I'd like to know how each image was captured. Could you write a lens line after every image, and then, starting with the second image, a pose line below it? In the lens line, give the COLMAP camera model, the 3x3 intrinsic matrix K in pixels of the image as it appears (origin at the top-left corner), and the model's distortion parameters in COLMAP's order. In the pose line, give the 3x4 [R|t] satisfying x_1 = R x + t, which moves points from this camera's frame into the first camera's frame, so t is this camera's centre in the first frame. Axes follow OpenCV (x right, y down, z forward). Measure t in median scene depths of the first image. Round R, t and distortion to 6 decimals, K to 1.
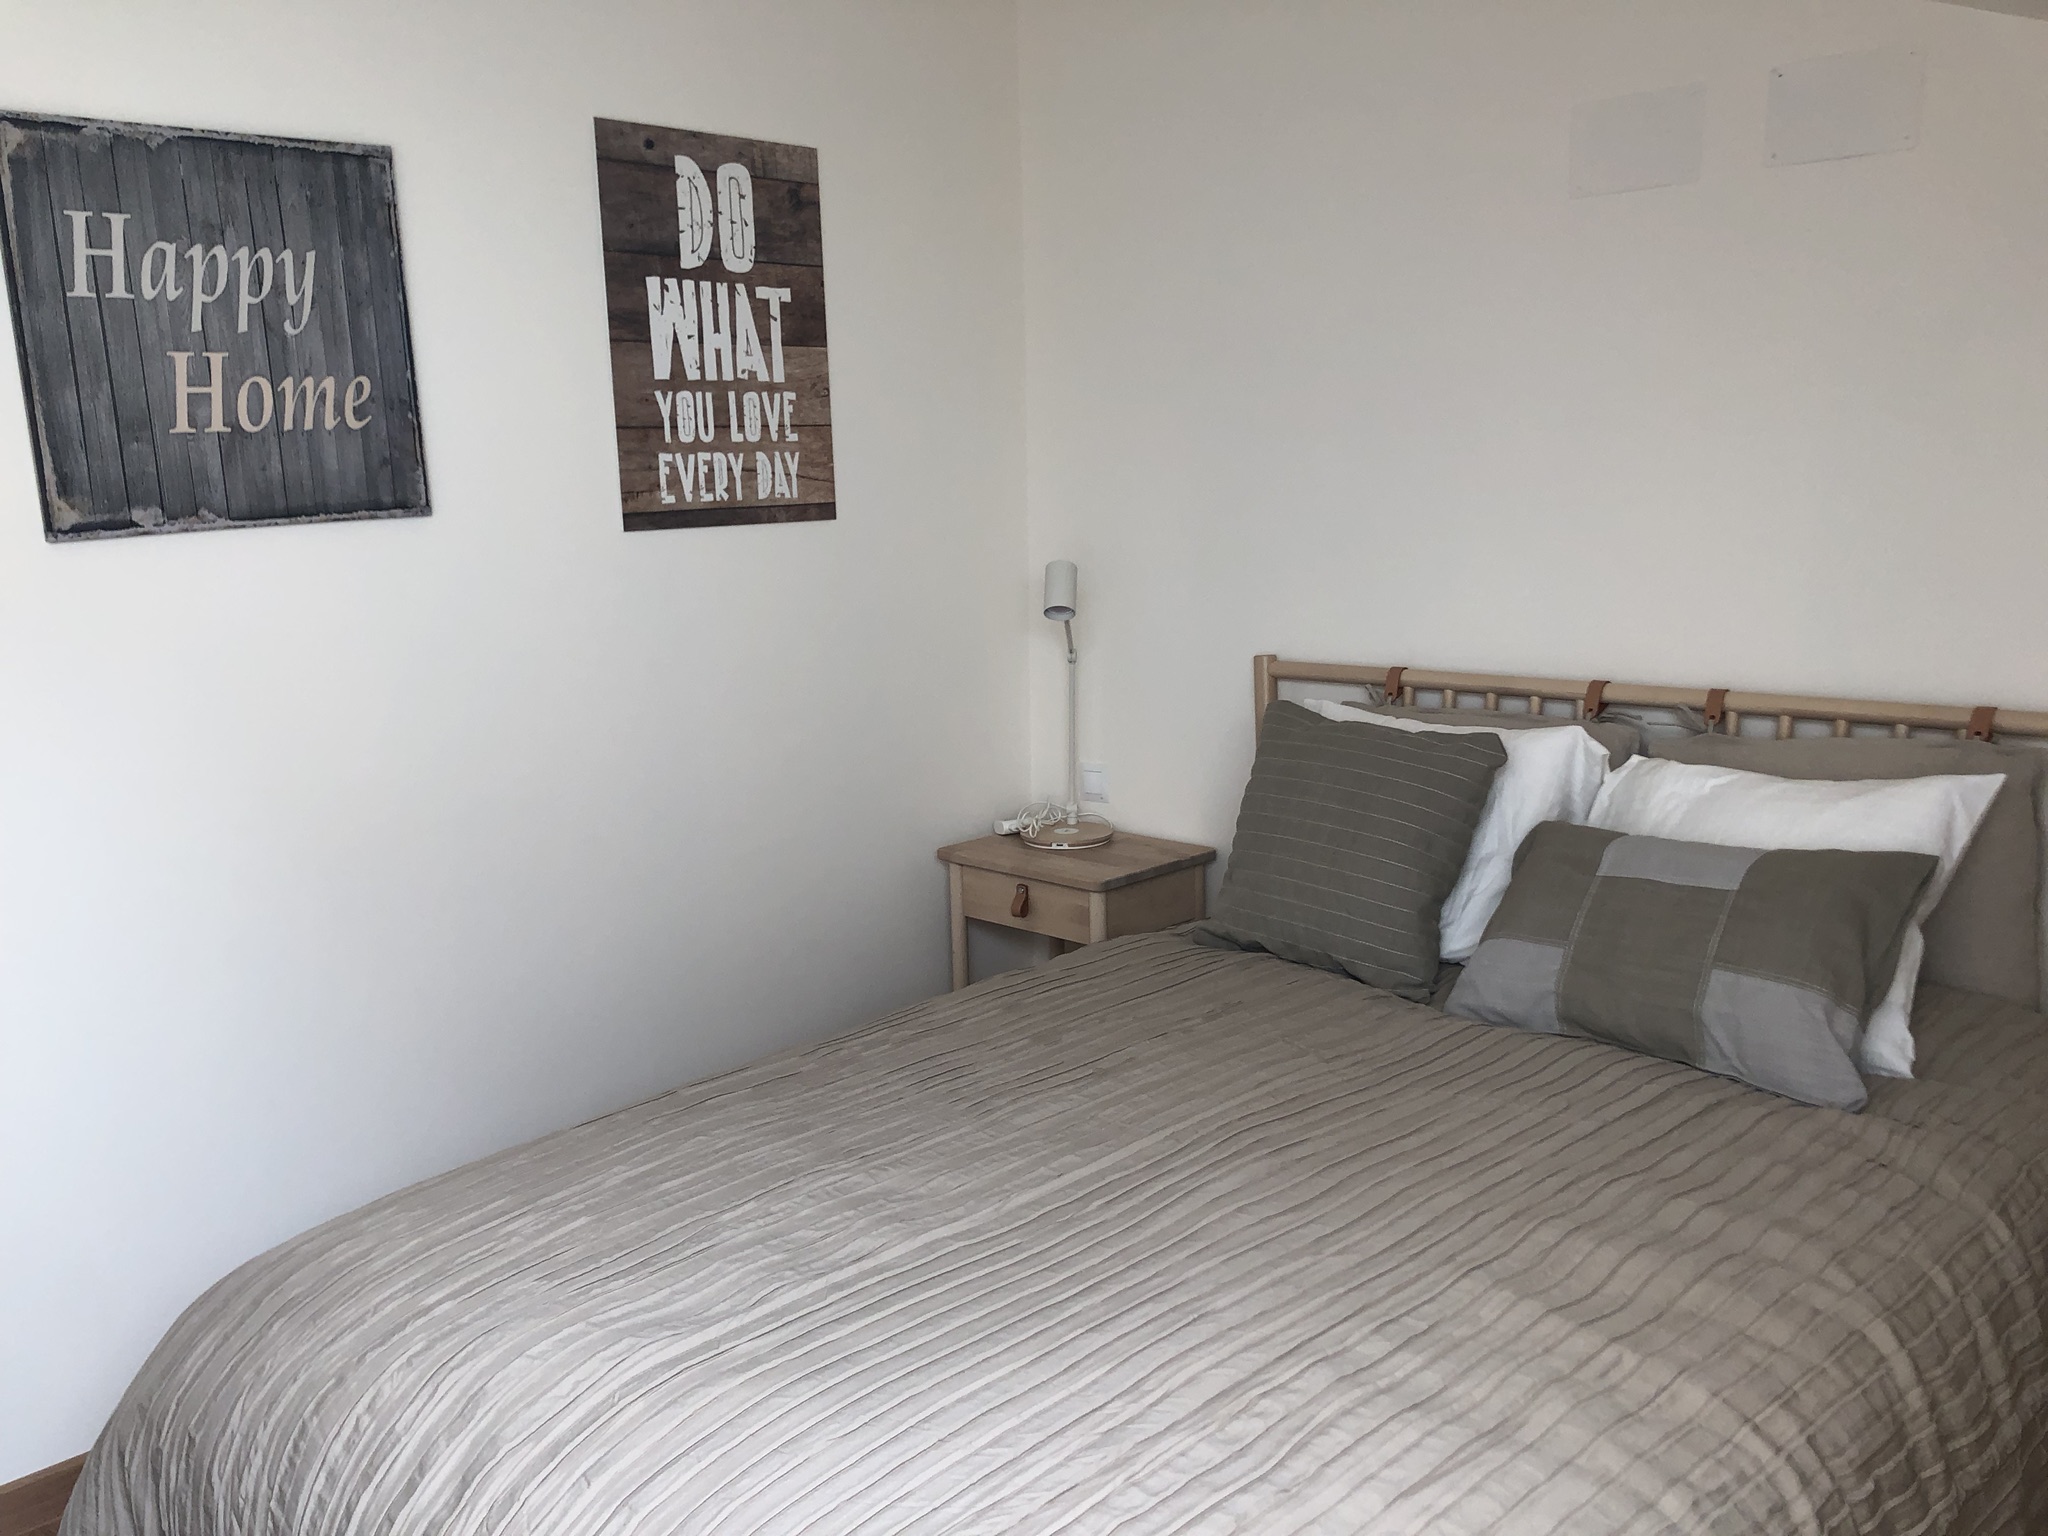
lens RADIAL K [[1693.2, 0, 1008.6], [0, 1693.2, 756.4], [0, 0, 1]] dist [0.078772, -0.150585]
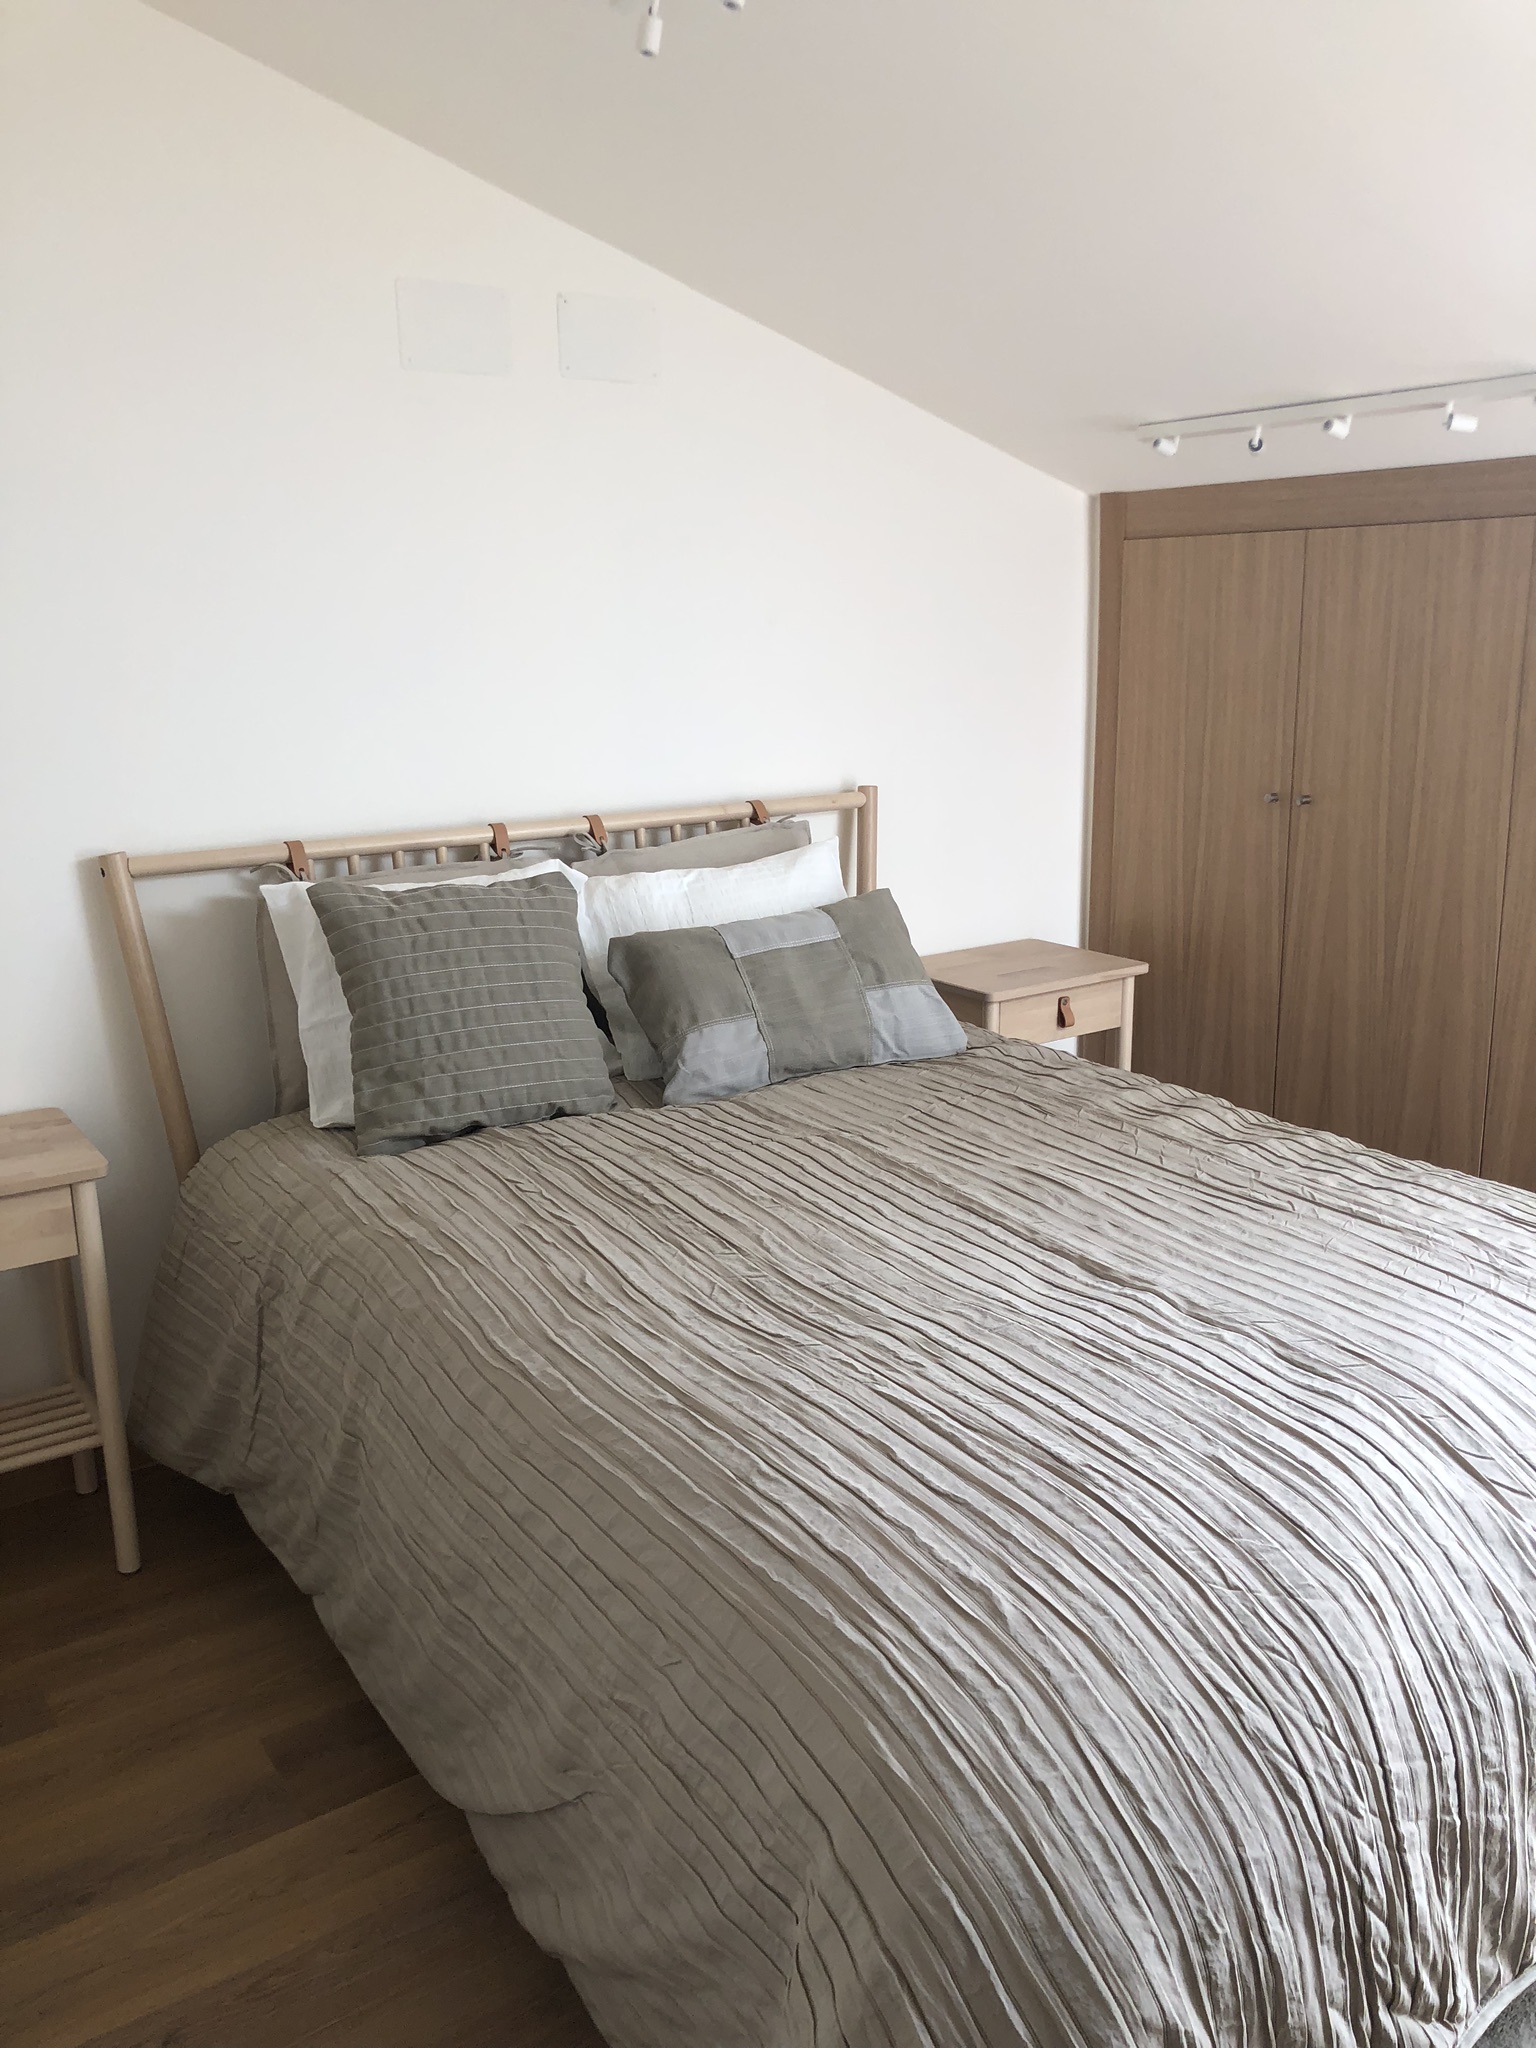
lens RADIAL K [[1710.6, 0, 768.0], [0, 1710.6, 1024.0], [0, 0, 1]] dist [0.008299, 0.007095]
pose [[0.169905, -0.210740, 0.962664, -0.763468], [0.171601, 0.968269, 0.181680, -0.093991], [-0.970405, 0.134326, 0.200677, 0.652446]]
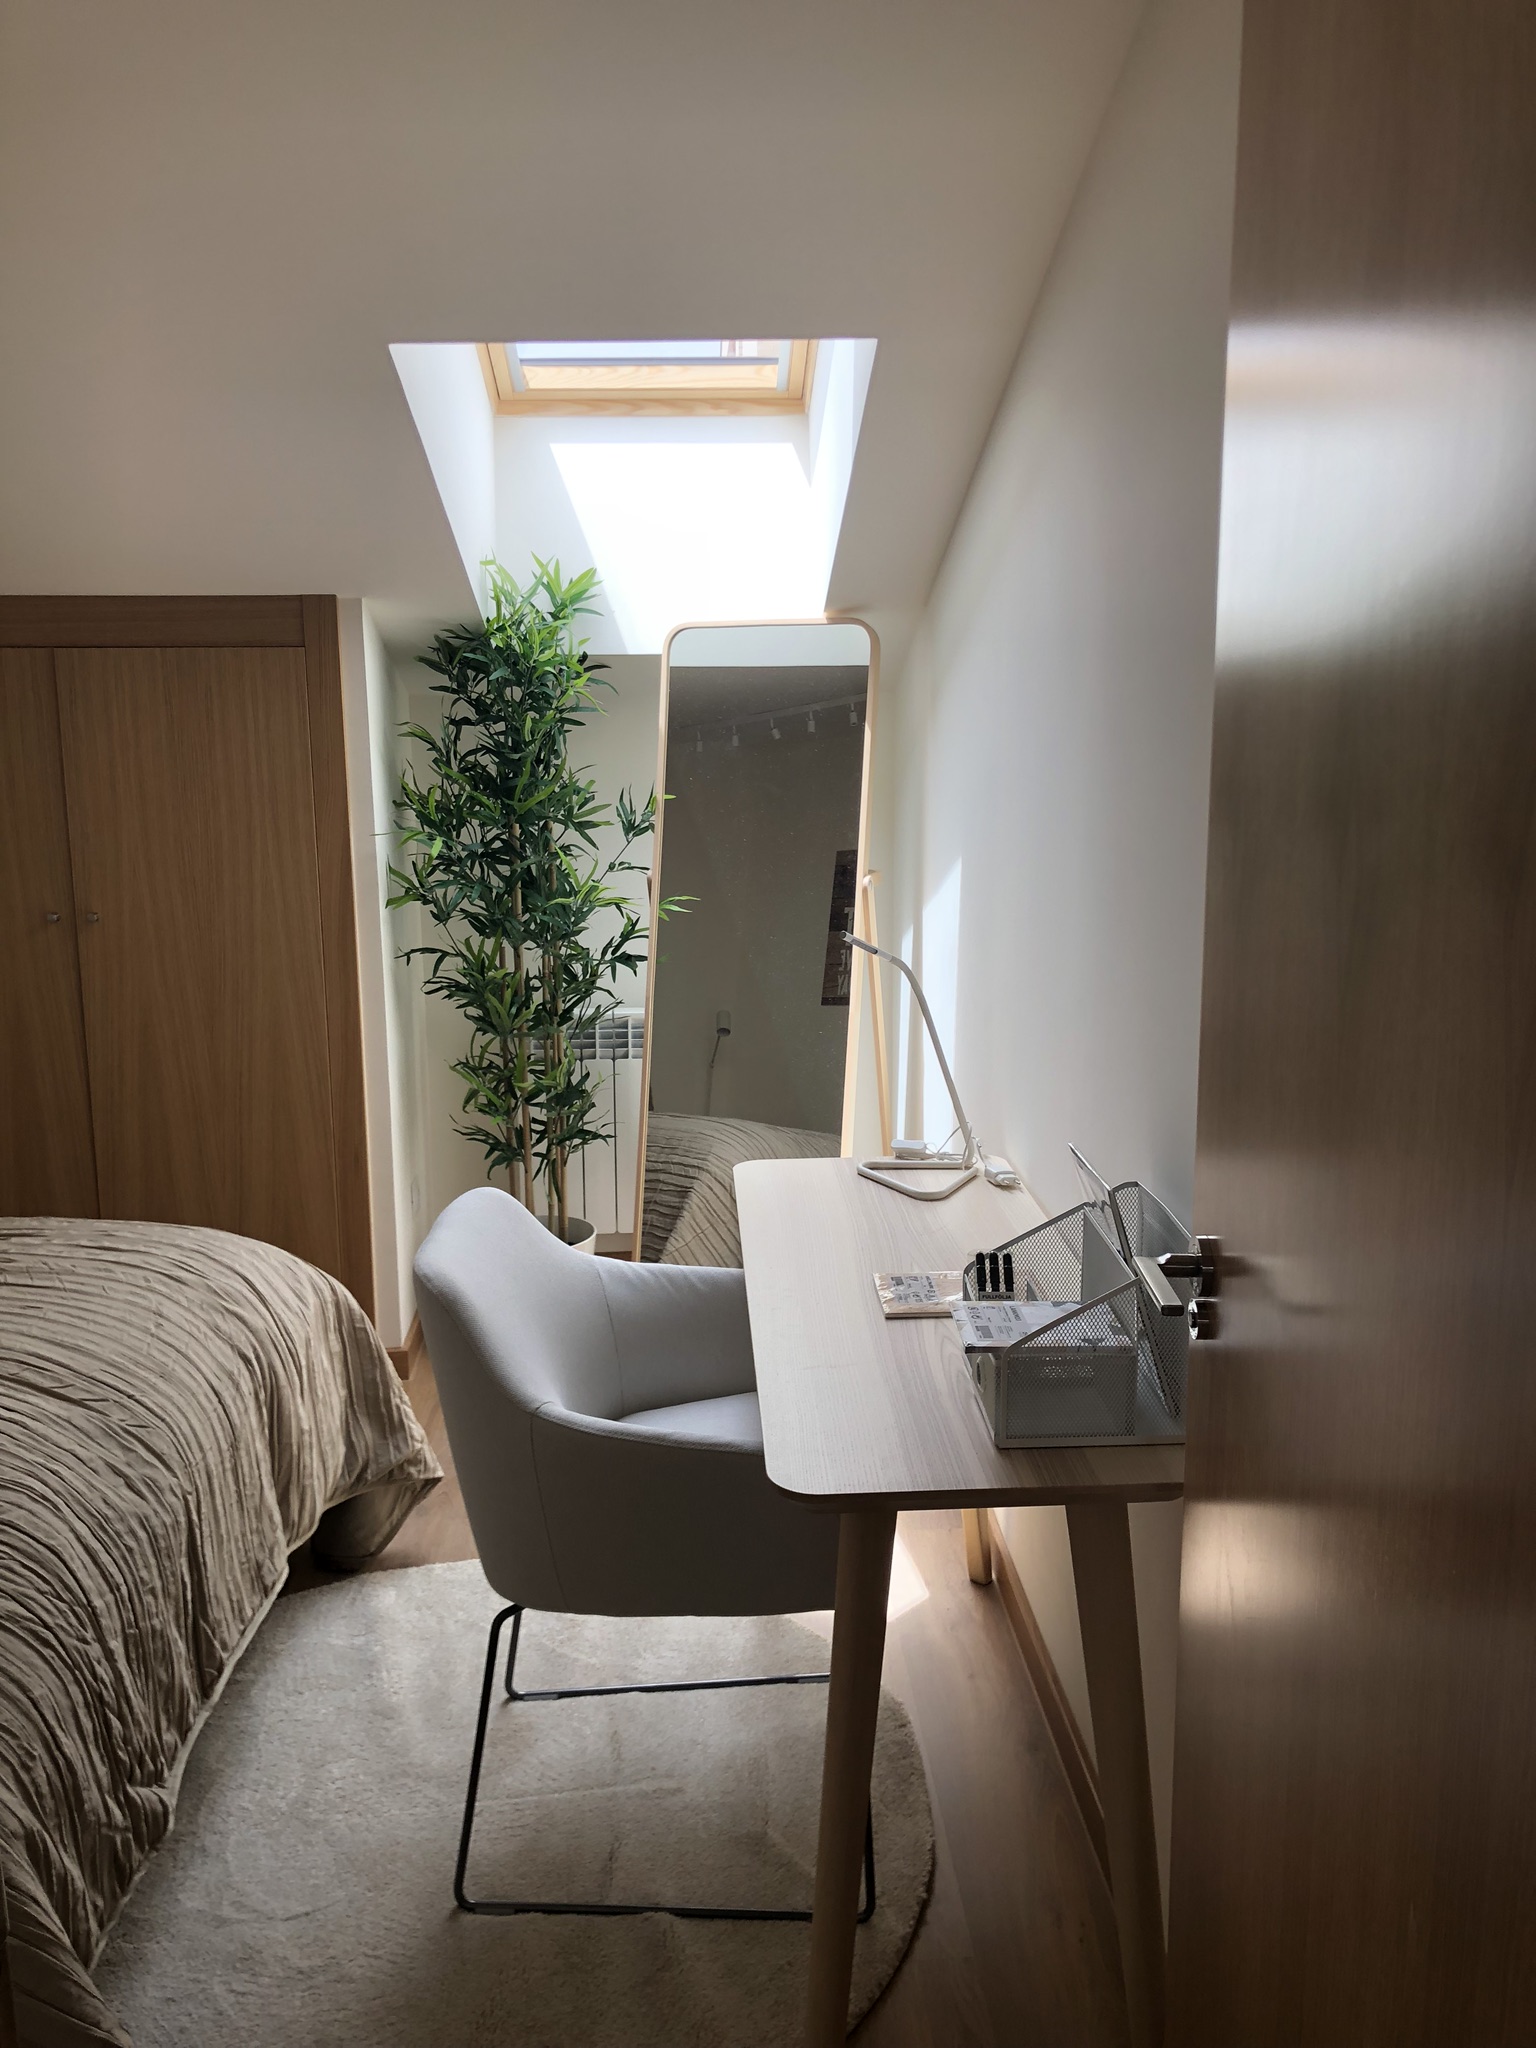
lens RADIAL K [[1711.5, 0, 797.8], [0, 1711.5, 1034.3], [0, 0, 1]] dist [0.094308, 0.000702]
pose [[-0.753493, -0.100059, 0.649797, -0.926574], [0.130255, 0.946041, 0.296717, -0.138947], [-0.644424, 0.308213, -0.699802, 0.843985]]
